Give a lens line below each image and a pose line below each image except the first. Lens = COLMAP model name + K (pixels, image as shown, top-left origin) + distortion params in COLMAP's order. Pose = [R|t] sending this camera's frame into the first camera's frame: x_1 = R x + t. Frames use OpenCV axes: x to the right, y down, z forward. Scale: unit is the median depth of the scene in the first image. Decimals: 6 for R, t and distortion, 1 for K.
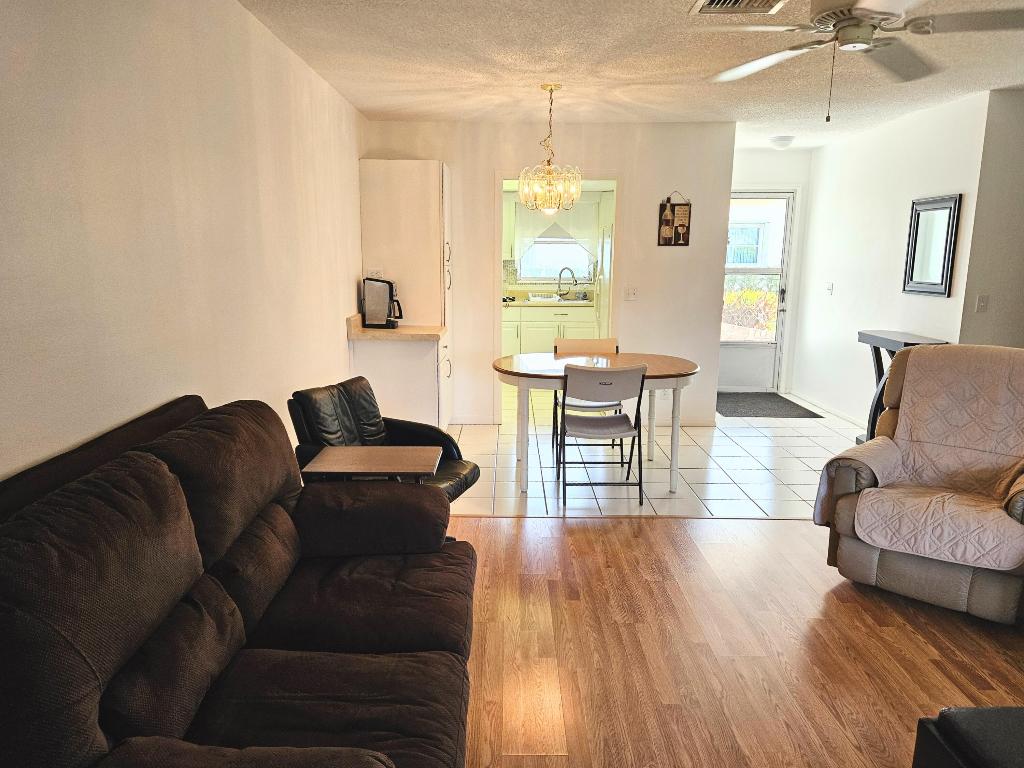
lens RADIAL K [[712.9, 0, 527.0], [0, 712.9, 385.5], [0, 0, 1]] dist [0.086917, -0.090366]
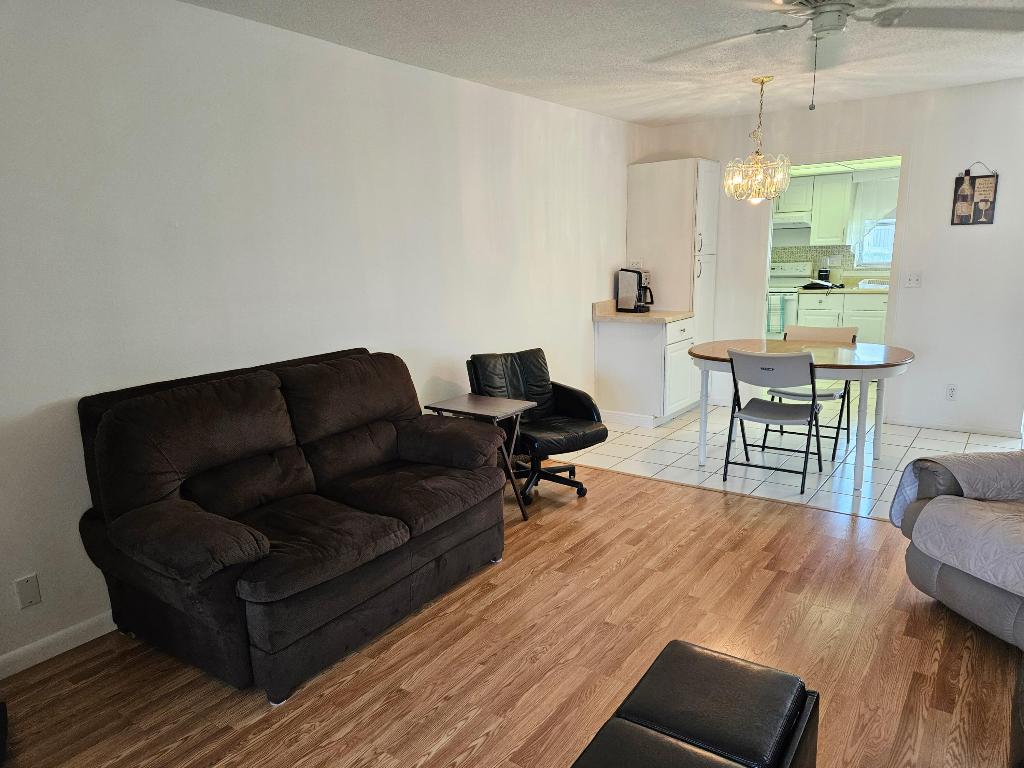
lens RADIAL K [[712.9, 0, 527.0], [0, 712.9, 385.5], [0, 0, 1]] dist [0.086917, -0.090366]
pose [[0.814029, 0.081686, -0.575052, 0.328967], [-0.071990, 0.996616, 0.039663, 0.003435], [0.576346, 0.009111, 0.817155, -0.030952]]
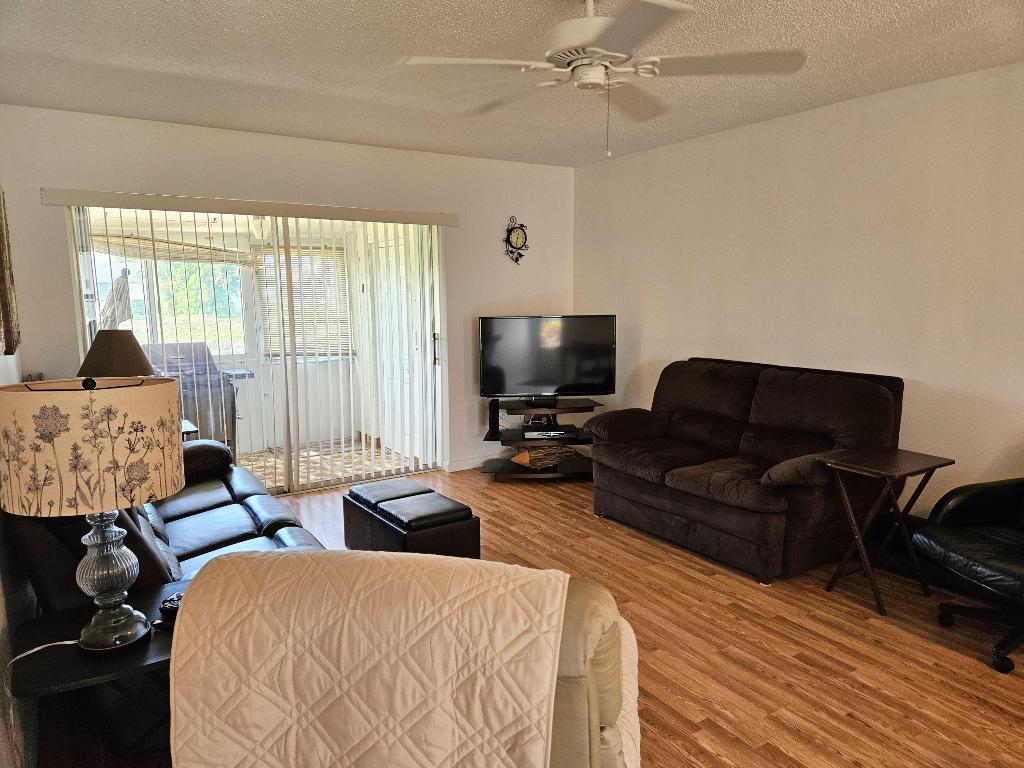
lens RADIAL K [[712.9, 0, 527.0], [0, 712.9, 385.5], [0, 0, 1]] dist [0.086917, -0.090366]
pose [[-0.839246, 0.079157, -0.537960, 0.495131], [-0.094738, 0.952929, 0.288012, -0.168899], [0.535436, 0.292678, -0.792242, 0.840511]]
